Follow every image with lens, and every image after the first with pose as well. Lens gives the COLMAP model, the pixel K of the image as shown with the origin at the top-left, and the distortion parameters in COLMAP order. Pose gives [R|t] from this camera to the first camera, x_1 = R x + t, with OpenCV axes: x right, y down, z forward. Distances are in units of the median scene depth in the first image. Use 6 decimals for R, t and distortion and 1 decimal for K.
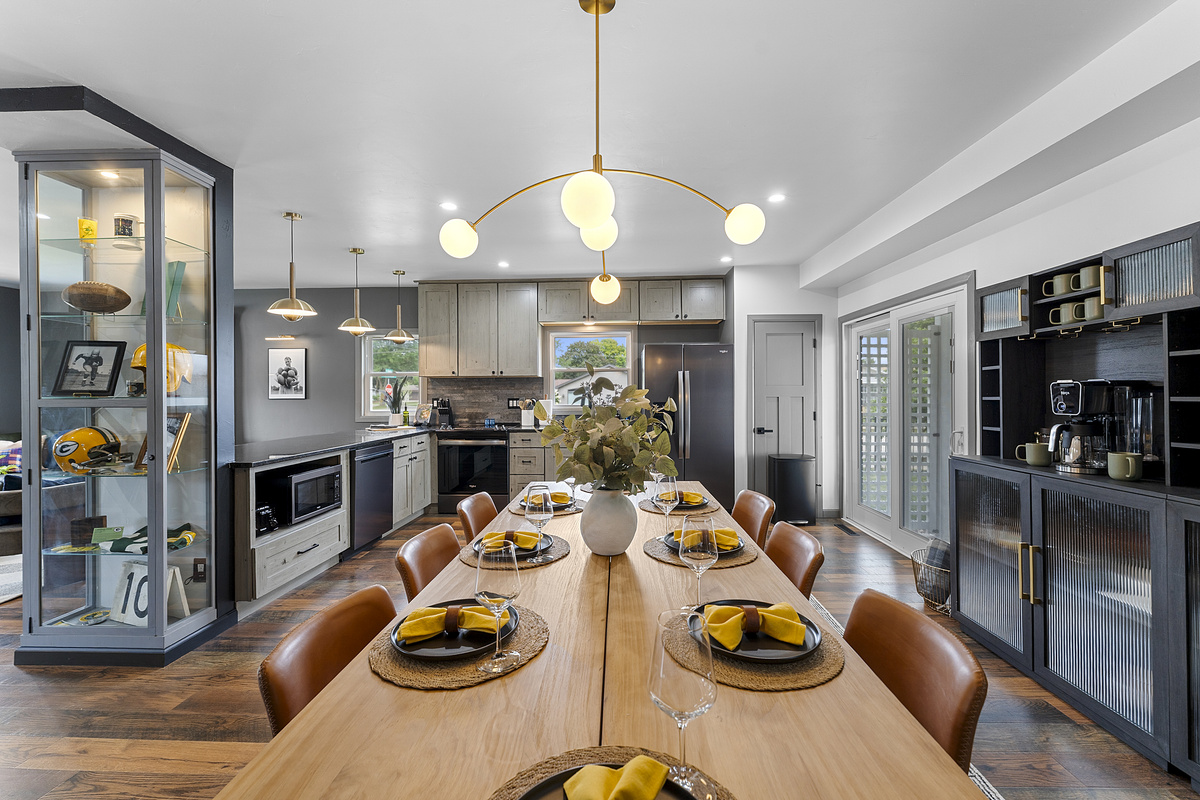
lens RADIAL K [[492.1, 0, 602.8], [0, 492.1, 392.9], [0, 0, 1]] dist [-0.000457, 0.000031]
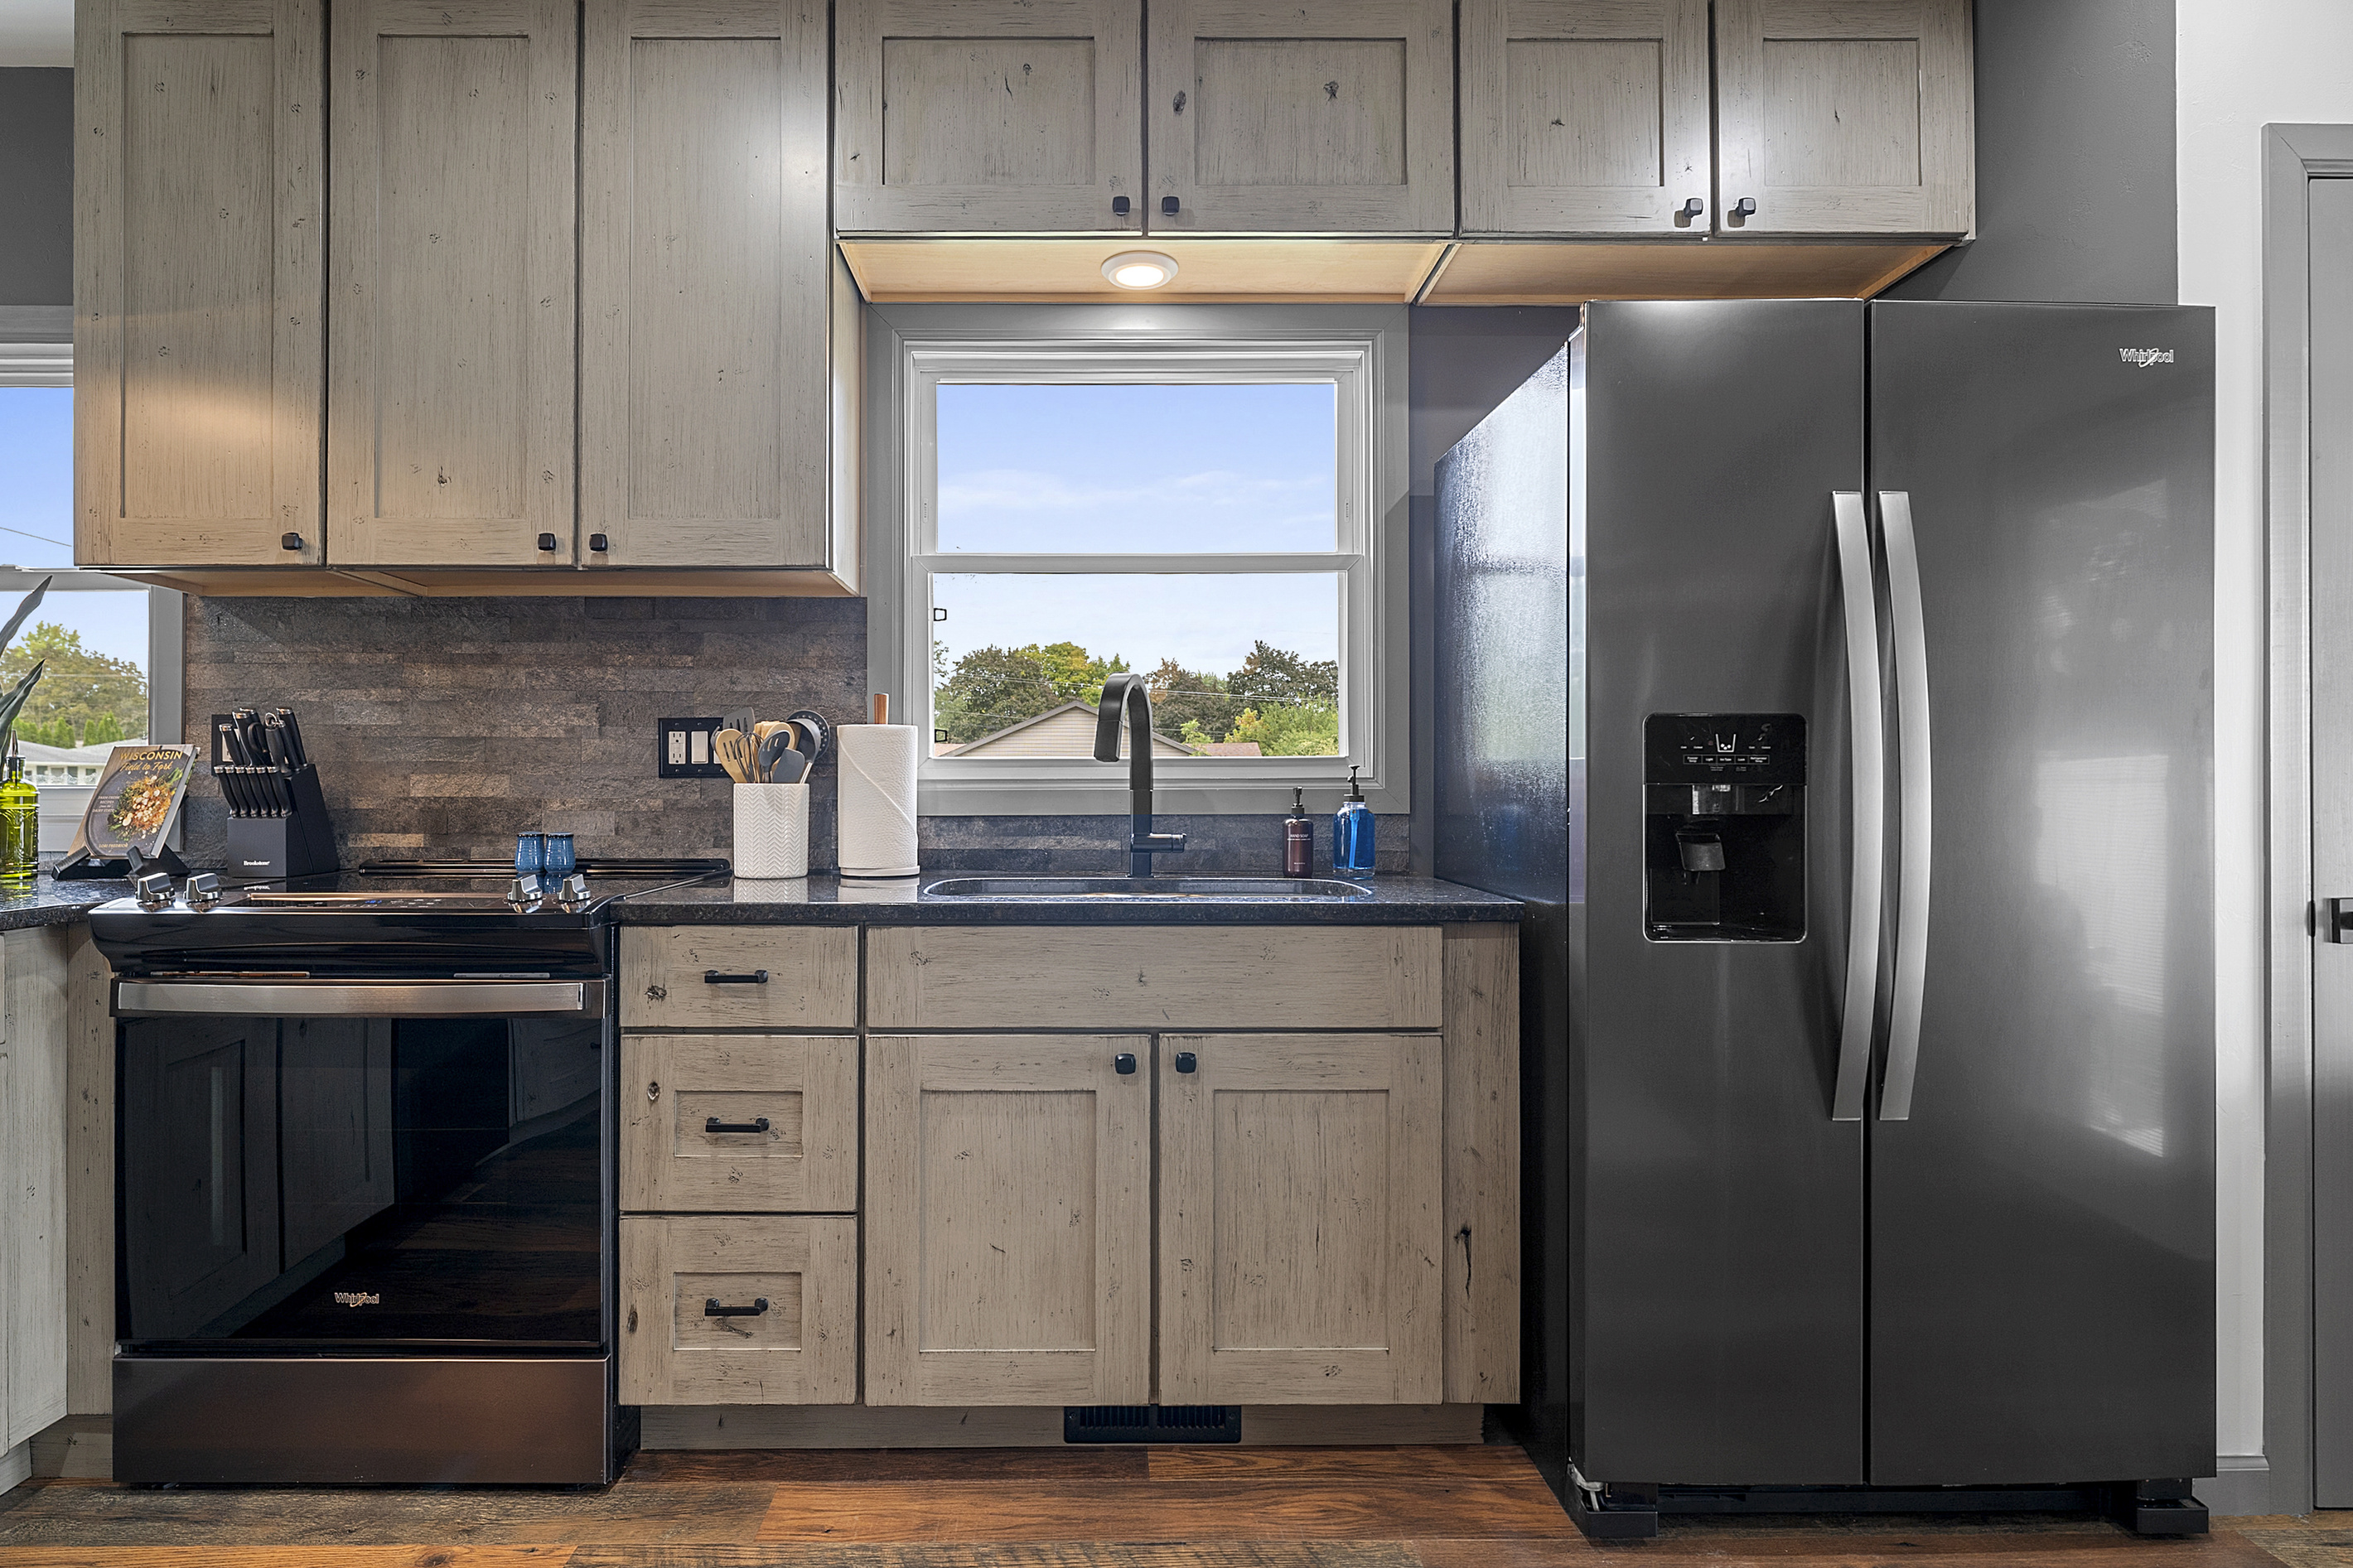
lens RADIAL K [[1254.2, 0, 1095.5], [0, 1254.2, 769.2], [0, 0, 1]] dist [-0.000460, -0.000088]
pose [[0.999037, 0.006670, 0.043372, -0.067986], [-0.006075, 0.999886, -0.013844, 0.039887], [-0.043460, 0.013567, 0.998963, 0.644269]]
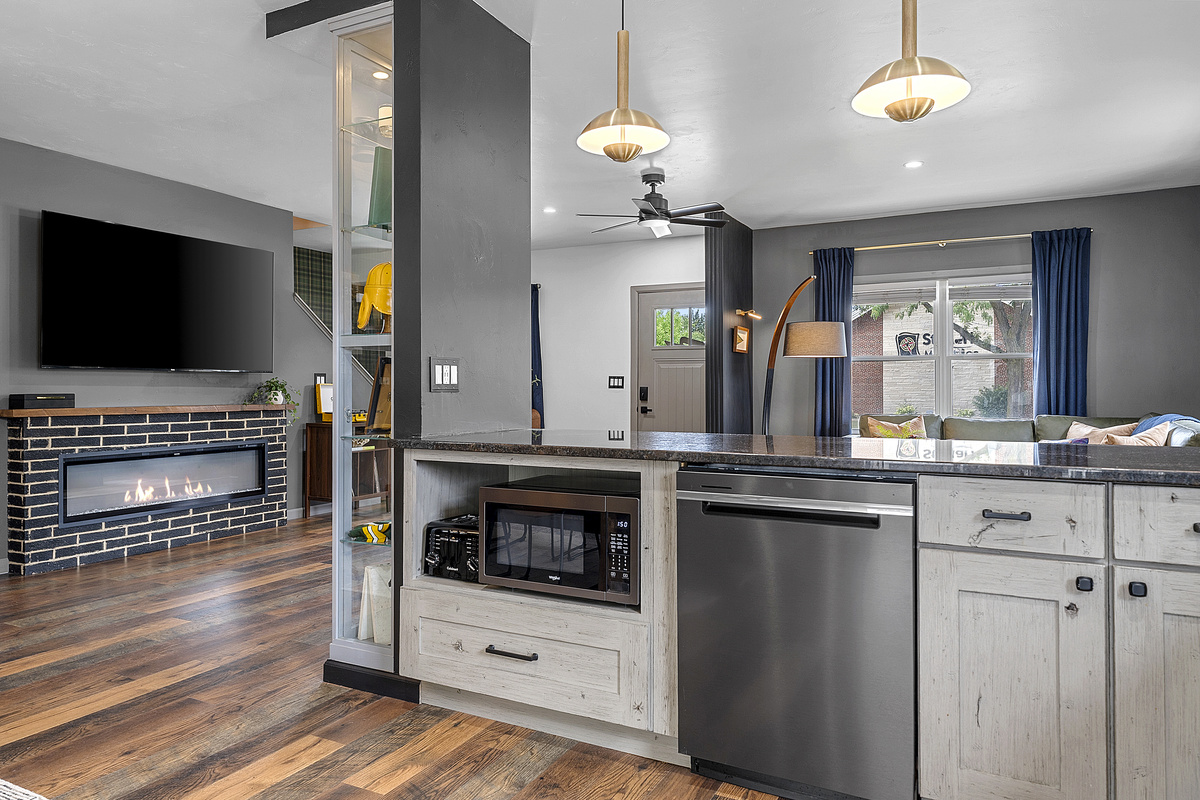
lens RADIAL K [[782.6, 0, 598.6], [0, 782.6, 384.0], [0, 0, 1]] dist [0.003267, -0.000611]
pose [[-0.424914, -0.001375, -0.905233, 0.022477], [0.003116, 0.999991, -0.002981, 0.042435], [0.905229, -0.004087, -0.424905, 0.899894]]
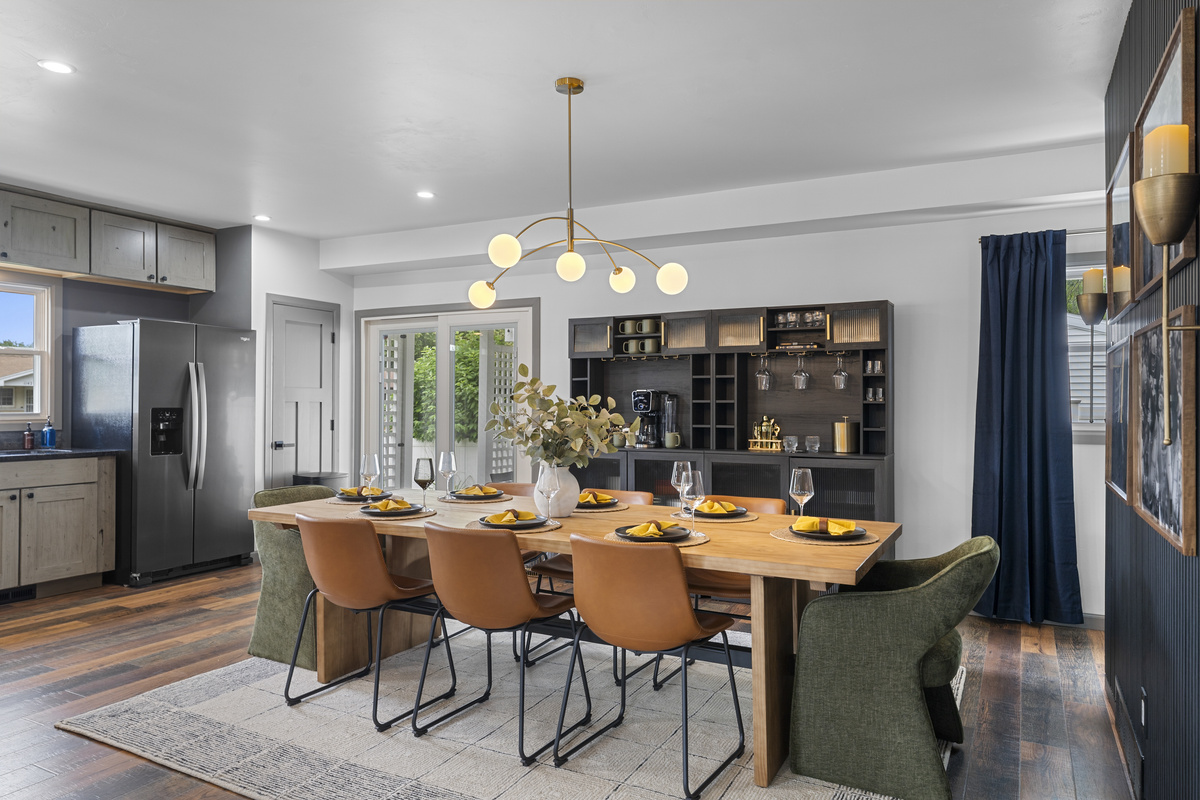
lens RADIAL K [[802.0, 0, 600.0], [0, 802.0, 407.2], [0, 0, 1]] dist [0.003624, 0.001378]
pose [[0.441383, 0.004303, 0.897309, -0.587775], [-0.007986, 0.999968, -0.000867, 0.014082], [-0.897283, -0.006783, 0.441403, -0.008692]]
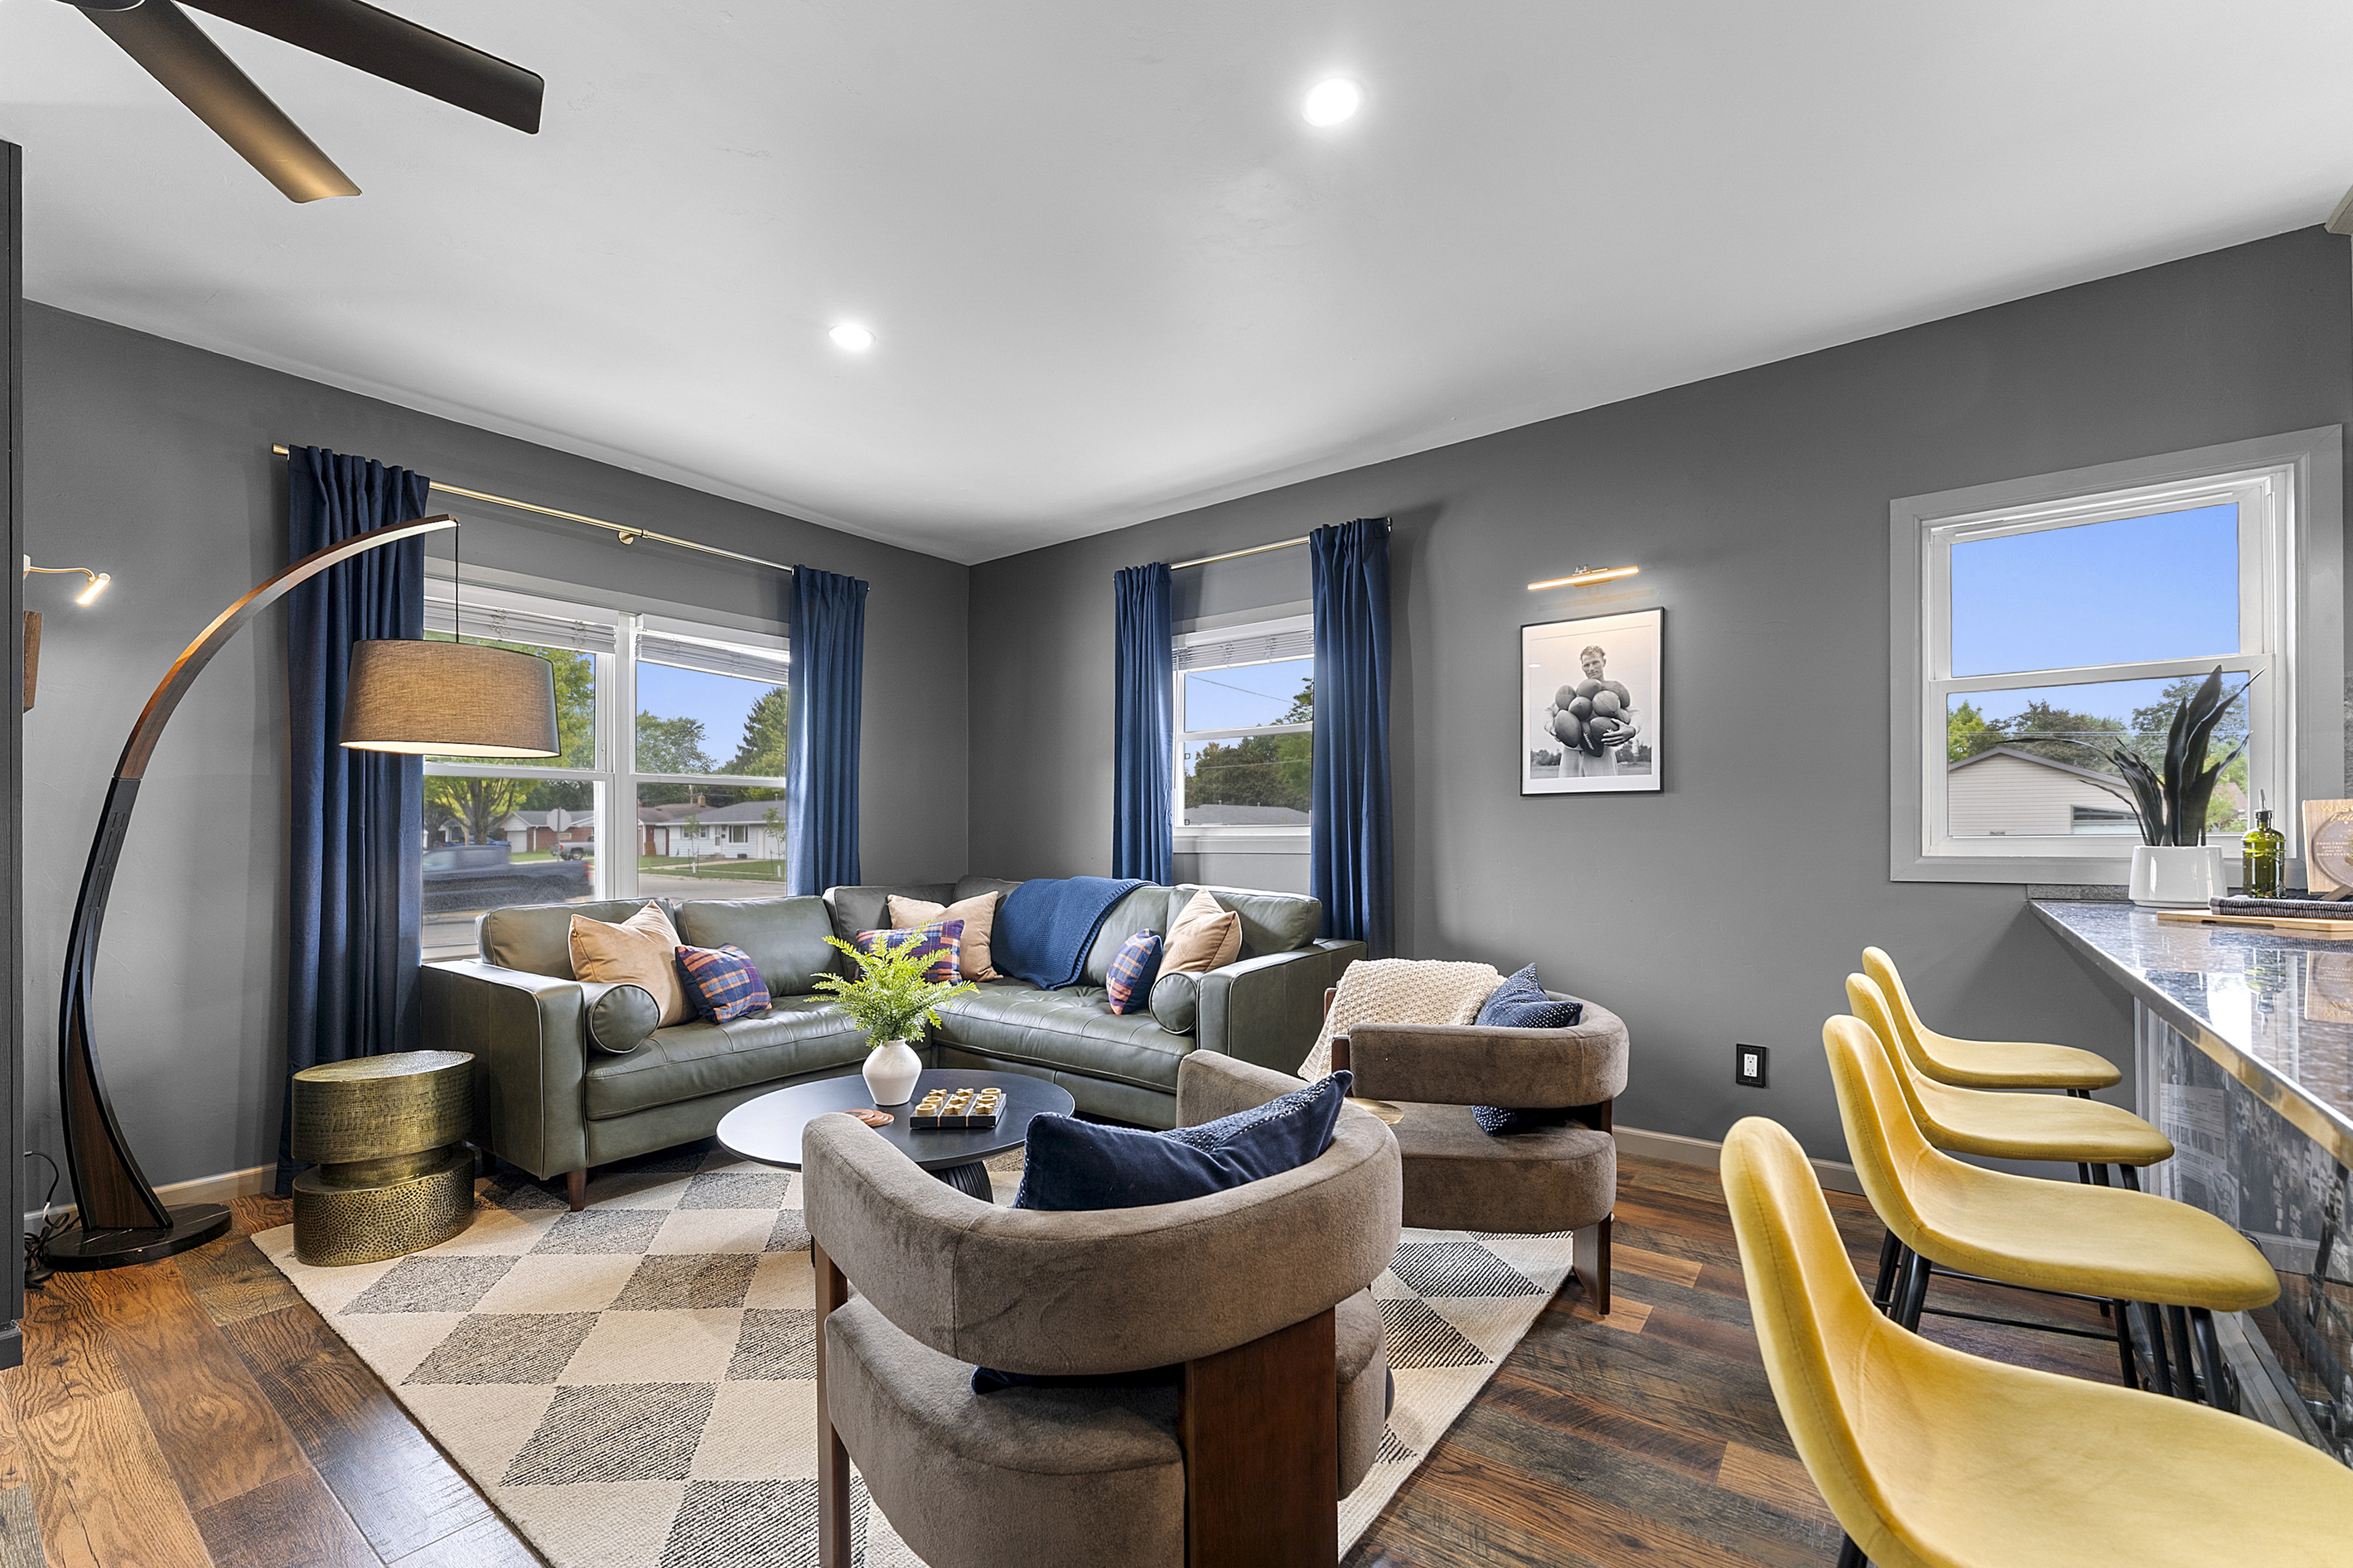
lens RADIAL K [[970.2, 0, 1175.7], [0, 970.2, 827.8], [0, 0, 1]] dist [0.001469, -0.000204]
pose [[0.822558, -0.005333, -0.568657, -0.618934], [0.002182, 0.999978, -0.006222, 0.042495], [0.568677, 0.003878, 0.822552, 0.473025]]
